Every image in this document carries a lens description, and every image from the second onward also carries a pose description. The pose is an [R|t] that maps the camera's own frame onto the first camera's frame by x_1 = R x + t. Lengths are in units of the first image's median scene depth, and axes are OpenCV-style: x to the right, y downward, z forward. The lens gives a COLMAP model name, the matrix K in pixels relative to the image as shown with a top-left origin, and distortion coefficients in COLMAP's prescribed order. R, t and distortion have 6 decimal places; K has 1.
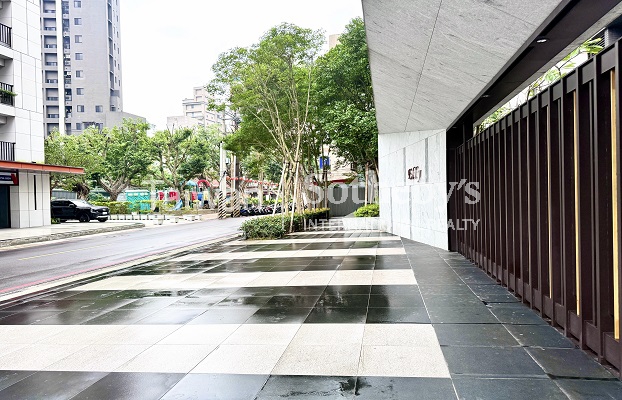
lens RADIAL K [[425.3, 0, 311.0], [0, 425.3, 200.0], [0, 0, 1]] dist [0.038348, -0.001878]
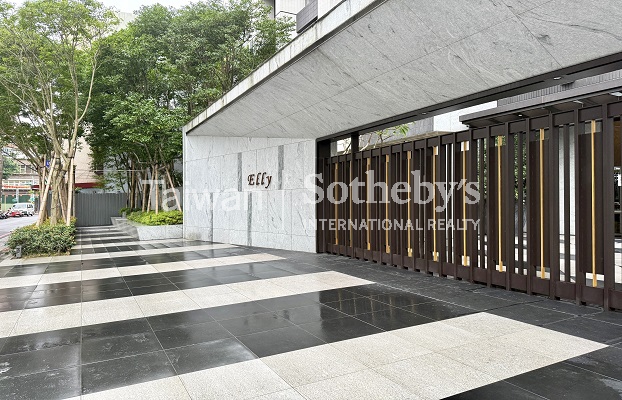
lens RADIAL K [[425.3, 0, 311.0], [0, 425.3, 200.0], [0, 0, 1]] dist [0.038348, -0.001878]
pose [[0.794821, 0.024208, 0.606360, -0.276741], [-0.009103, 0.999567, -0.027974, 0.013572], [-0.606775, 0.016715, 0.794698, 0.140182]]
